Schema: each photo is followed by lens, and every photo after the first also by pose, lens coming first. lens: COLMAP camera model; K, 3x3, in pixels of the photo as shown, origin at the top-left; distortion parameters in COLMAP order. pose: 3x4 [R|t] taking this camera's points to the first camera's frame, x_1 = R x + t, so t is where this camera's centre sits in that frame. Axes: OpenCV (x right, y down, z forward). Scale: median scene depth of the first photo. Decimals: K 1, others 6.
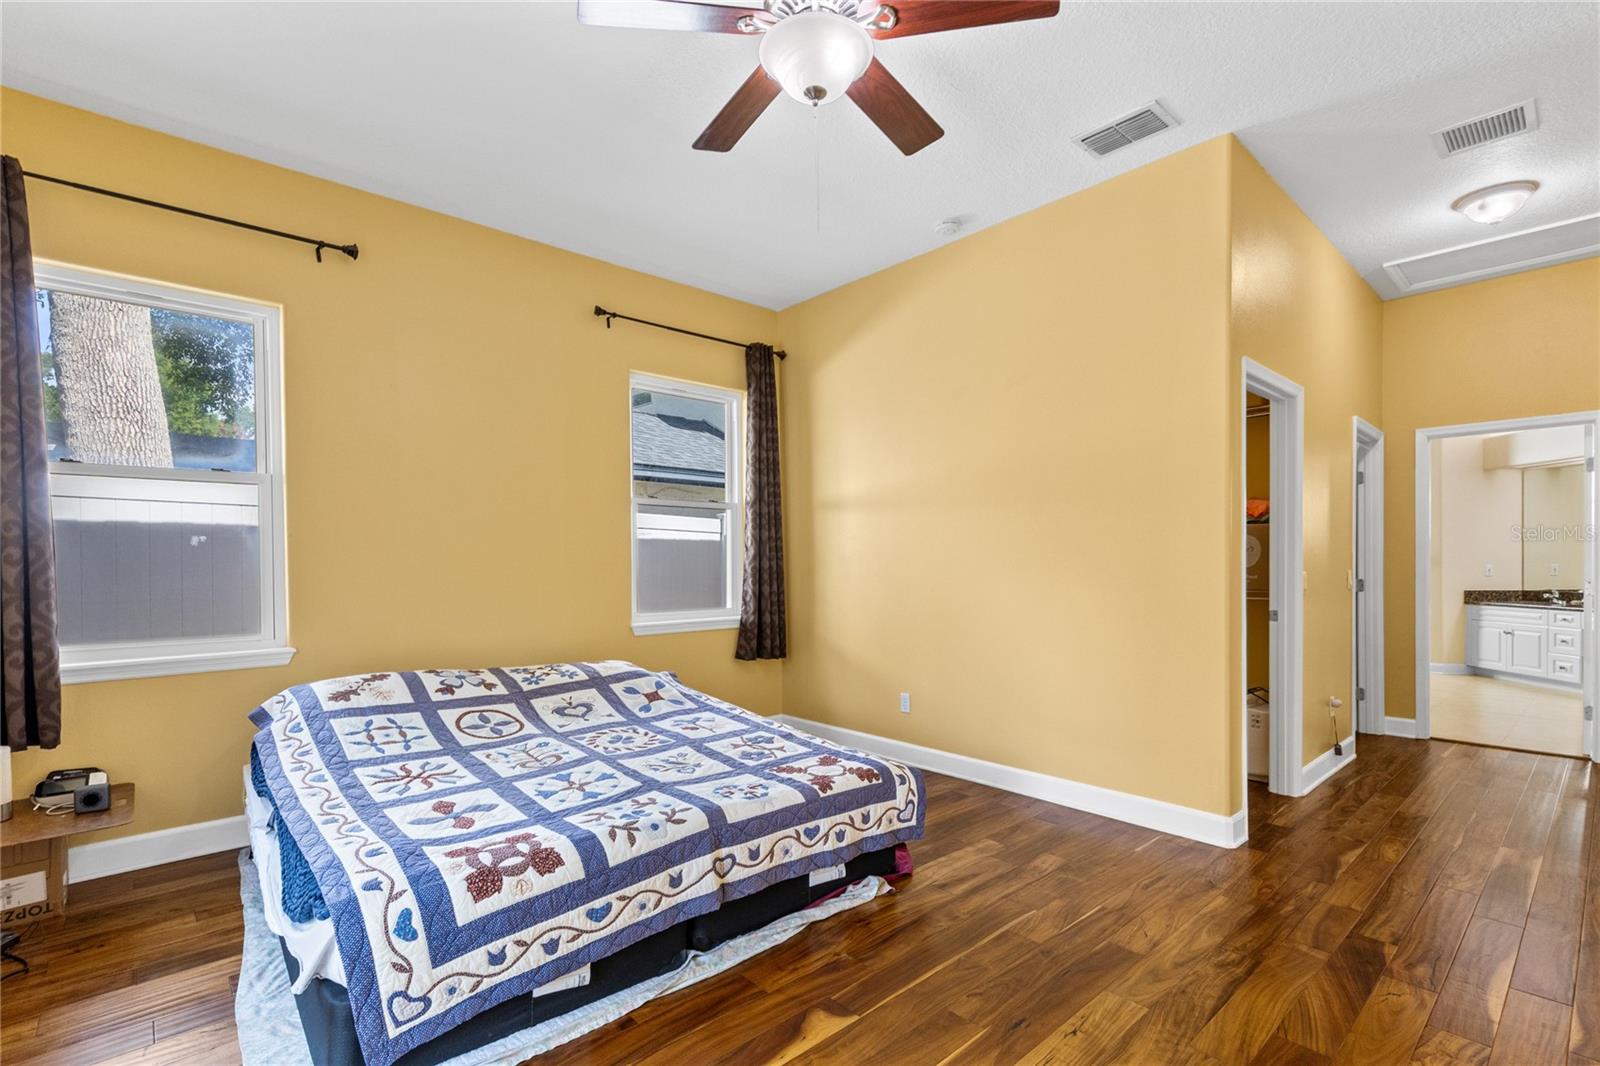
lens RADIAL K [[730.7, 0, 802.4], [0, 730.7, 577.5], [0, 0, 1]] dist [0.008015, -0.001302]
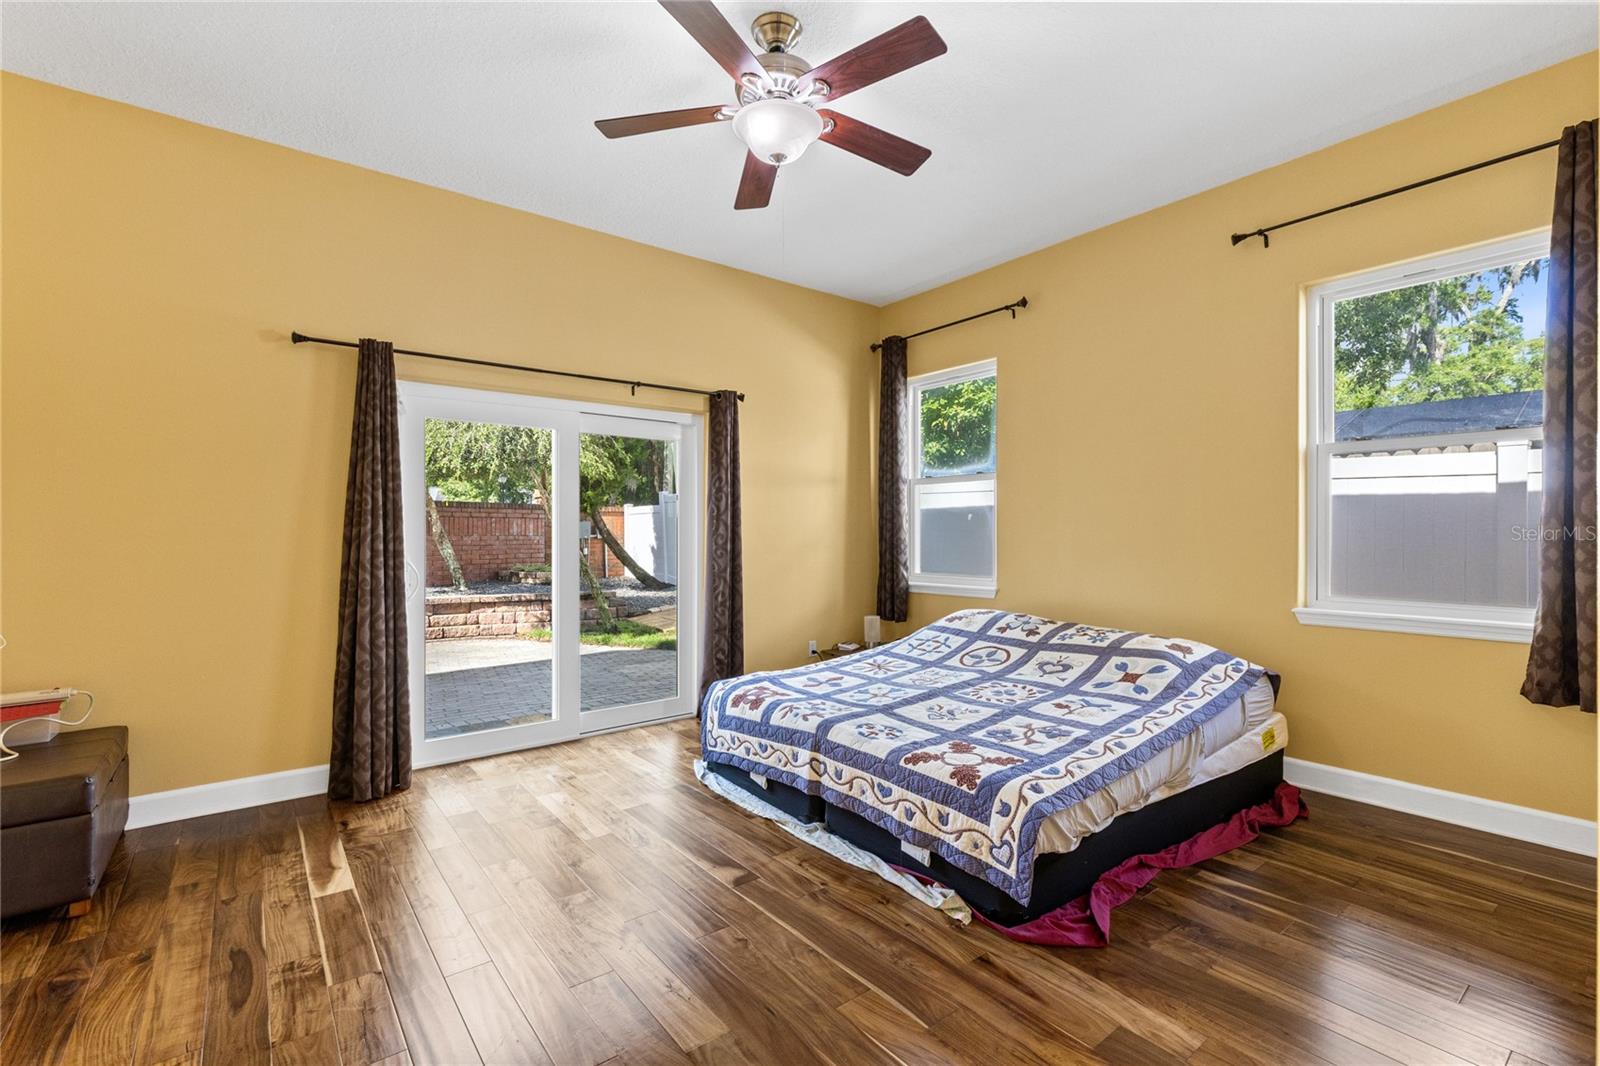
lens RADIAL K [[730.7, 0, 805.9], [0, 730.7, 526.7], [0, 0, 1]] dist [0.008015, -0.001302]
pose [[-0.071002, -0.000893, -0.997476, 1.036879], [-0.011627, 0.999932, -0.000068, -0.028372], [0.997408, 0.011592, -0.071008, 0.928892]]
